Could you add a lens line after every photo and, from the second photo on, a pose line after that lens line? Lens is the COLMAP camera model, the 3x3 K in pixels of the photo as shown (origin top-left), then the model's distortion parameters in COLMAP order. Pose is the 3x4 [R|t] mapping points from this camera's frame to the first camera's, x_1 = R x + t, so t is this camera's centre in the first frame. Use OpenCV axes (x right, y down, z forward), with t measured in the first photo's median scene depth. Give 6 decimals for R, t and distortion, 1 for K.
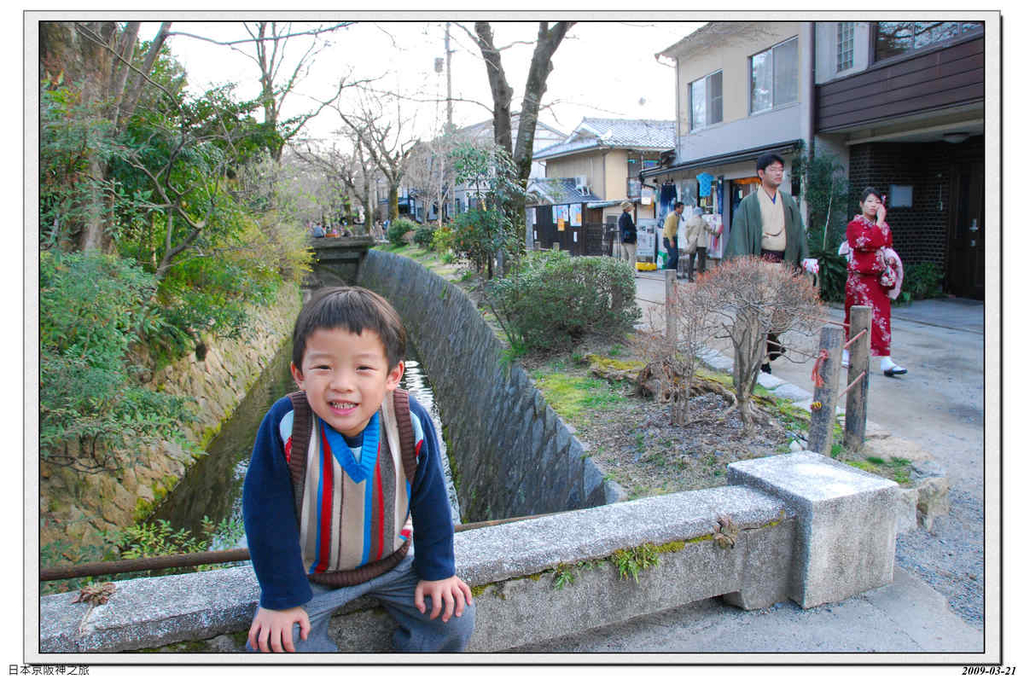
lens RADIAL K [[762.7, 0, 512.0], [0, 762.7, 342.5], [0, 0, 1]] dist [-0.155636, 0.116281]
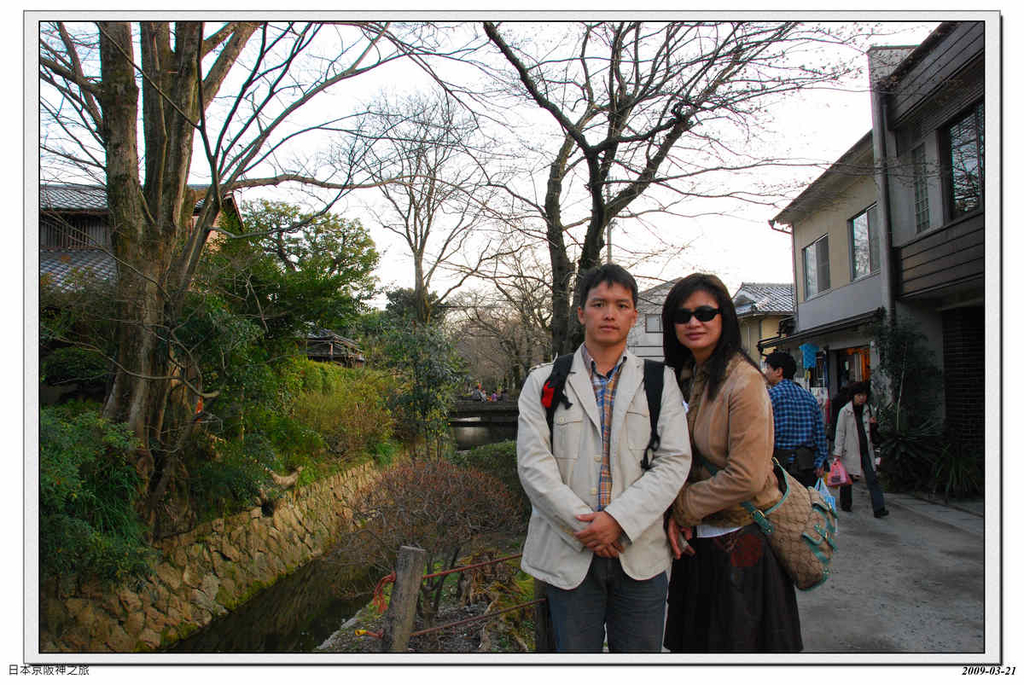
lens RADIAL K [[762.7, 0, 512.0], [0, 762.7, 342.5], [0, 0, 1]] dist [-0.155636, 0.116281]
pose [[0.960030, -0.000619, -0.279898, 0.211221], [-0.058506, 0.977464, -0.202832, -0.021915], [0.273716, 0.211101, 0.938358, 0.037029]]
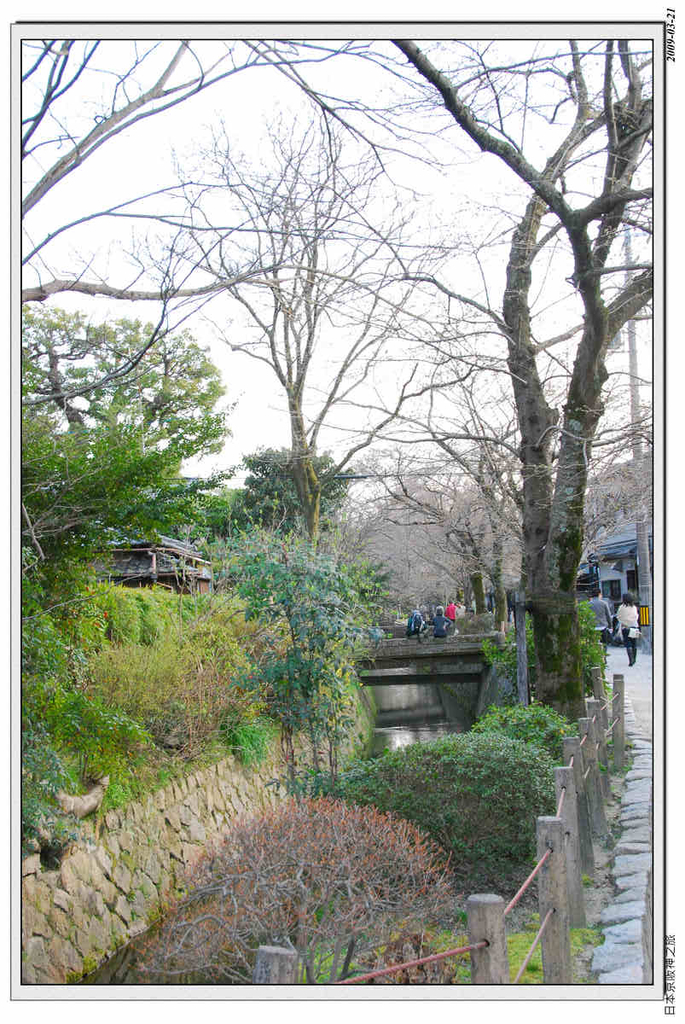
lens RADIAL K [[1347.1, 0, 342.5], [0, 1347.1, 512.0], [0, 0, 1]] dist [0.101467, 0.525829]
pose [[0.927679, -0.049739, -0.370050, 0.236926], [-0.030752, 0.977542, -0.208485, -0.035000], [0.372110, 0.204787, 0.905316, -0.005356]]
